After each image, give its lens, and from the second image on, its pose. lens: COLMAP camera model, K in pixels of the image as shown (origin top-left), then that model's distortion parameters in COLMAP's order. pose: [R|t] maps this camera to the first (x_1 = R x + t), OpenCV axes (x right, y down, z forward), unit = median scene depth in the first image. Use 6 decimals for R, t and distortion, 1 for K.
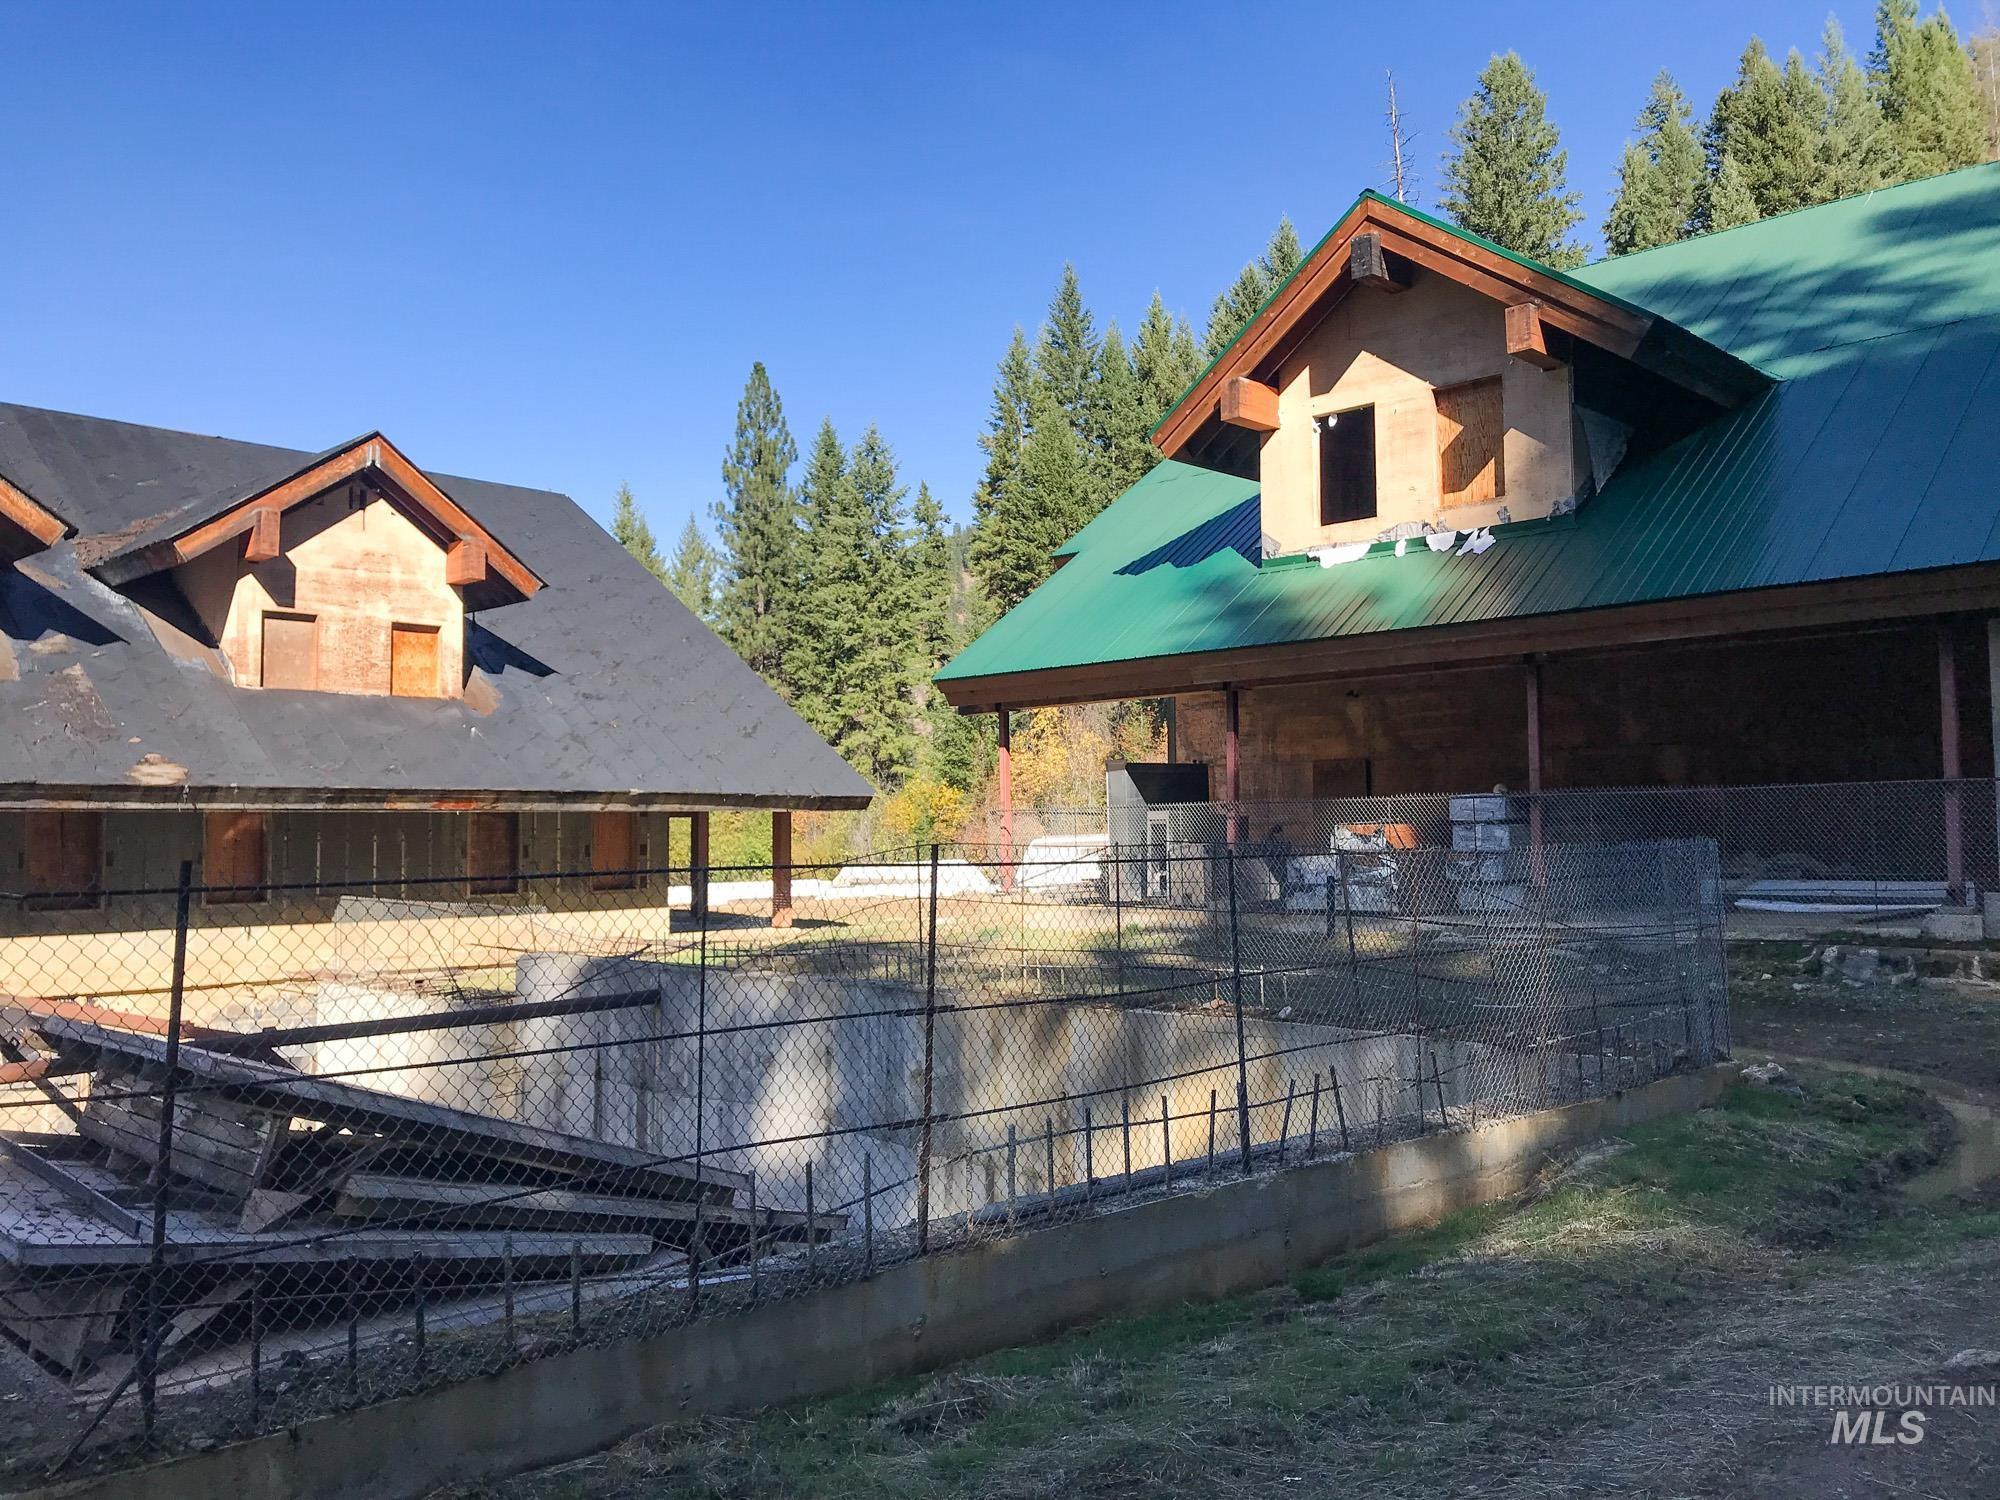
lens RADIAL K [[1622.8, 0, 1000.0], [0, 1622.8, 750.0], [0, 0, 1]] dist [-0.001636, 0.000640]
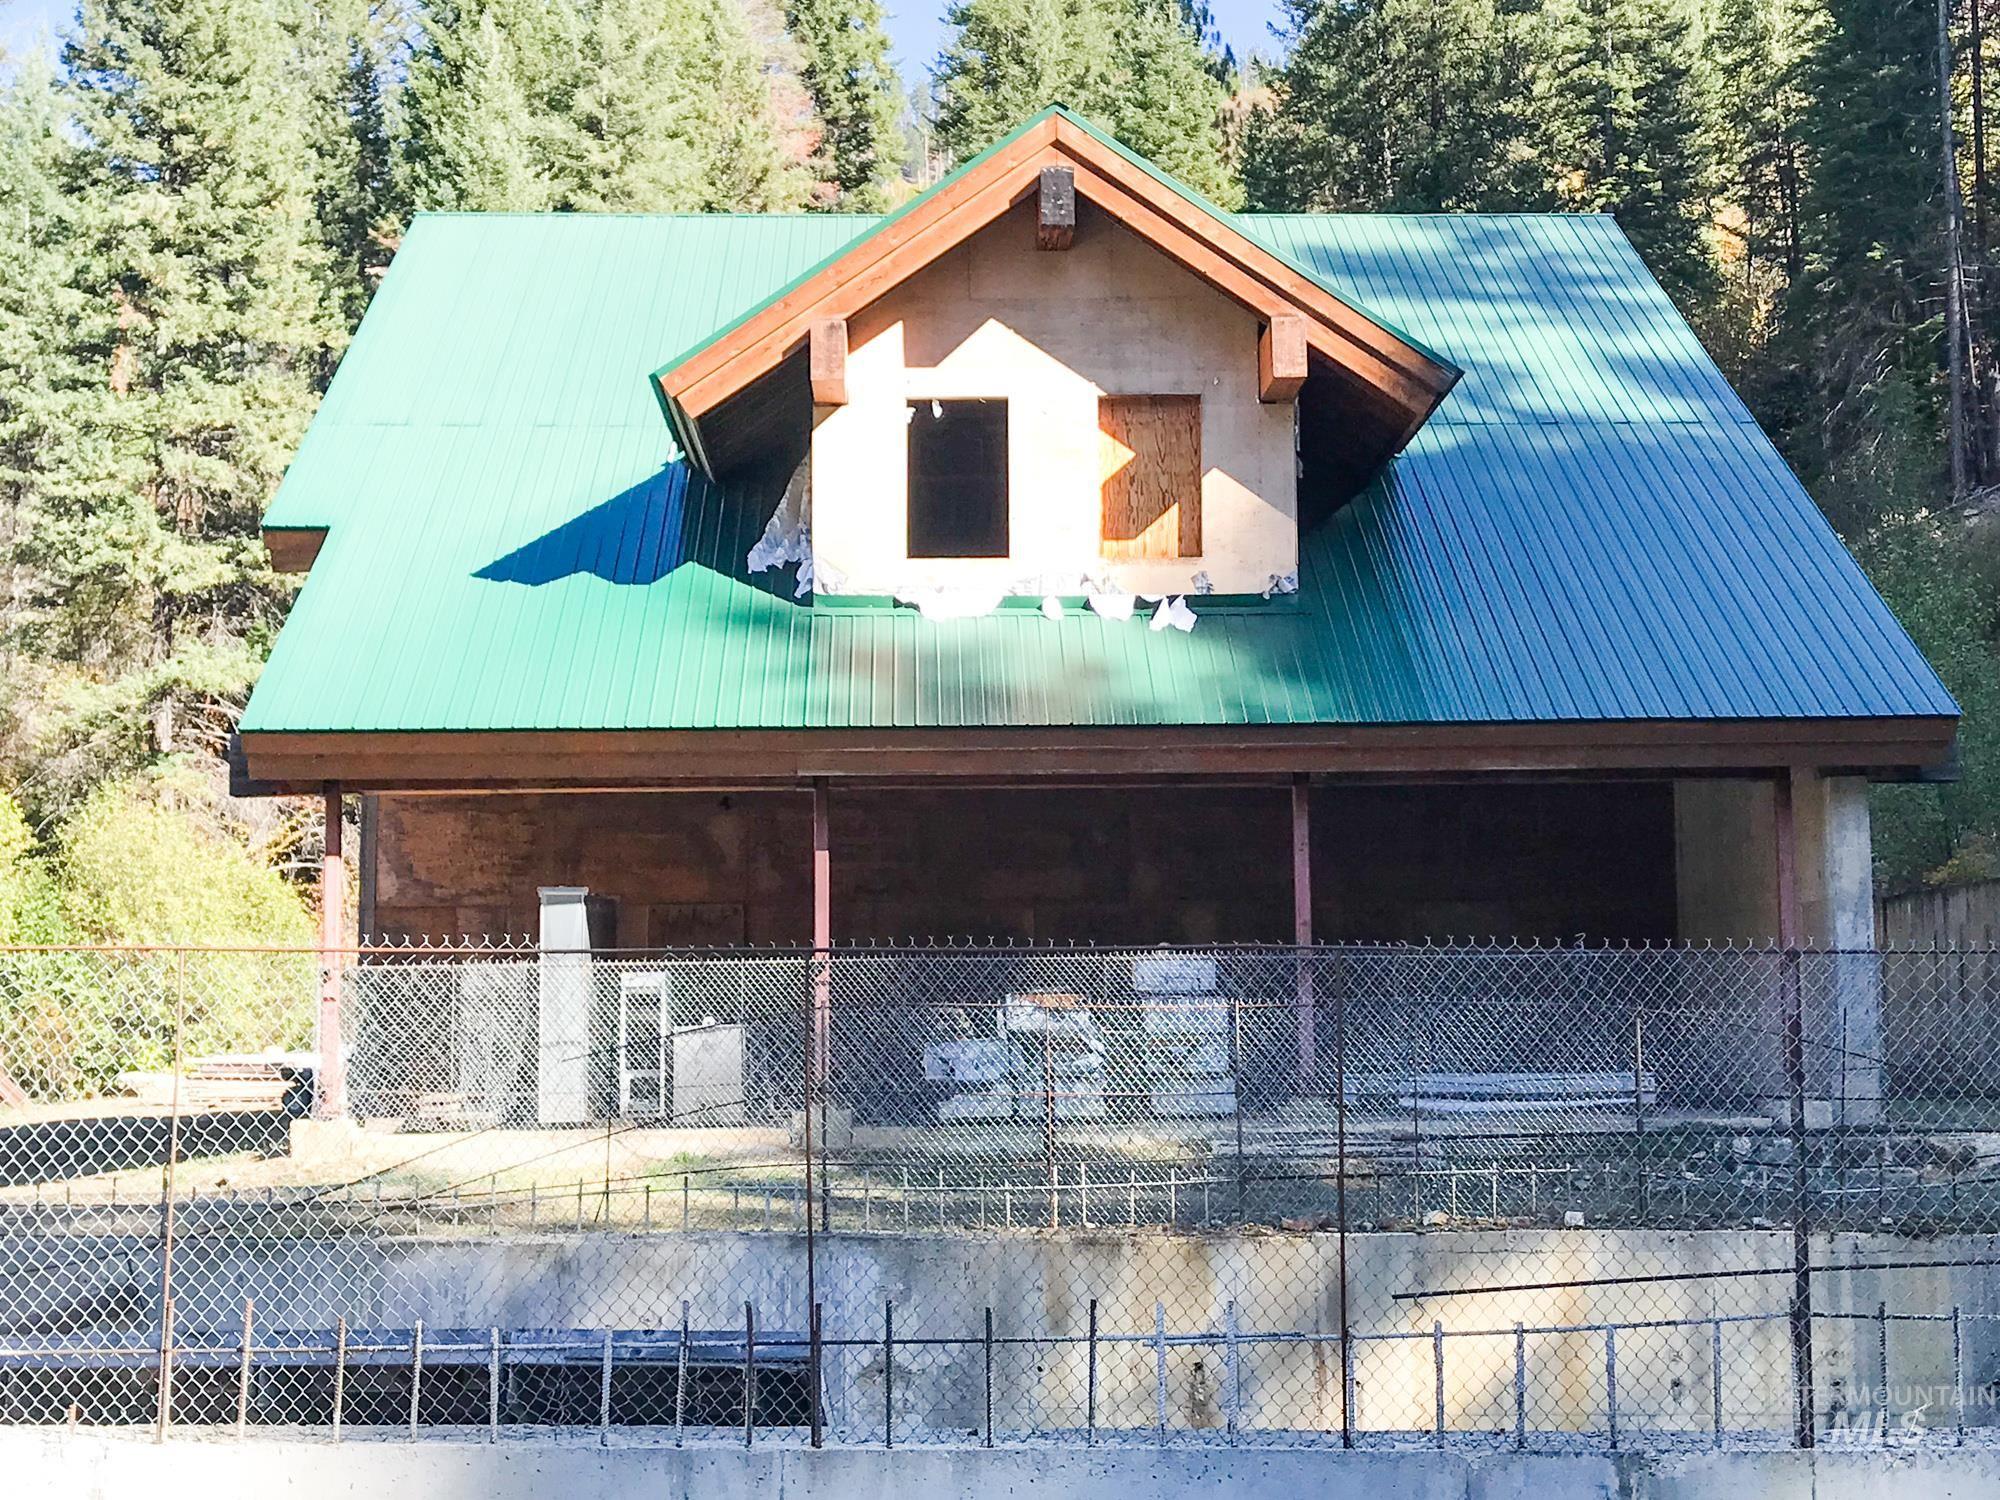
lens RADIAL K [[2854.9, 0, 1000.0], [0, 2854.9, 750.0], [0, 0, 1]] dist [0.098547, 0.000812]
pose [[0.699528, 0.081420, 0.709952, -0.659938], [-0.037644, 0.996307, -0.077168, 0.035782], [-0.713613, 0.027255, 0.700010, 0.142905]]
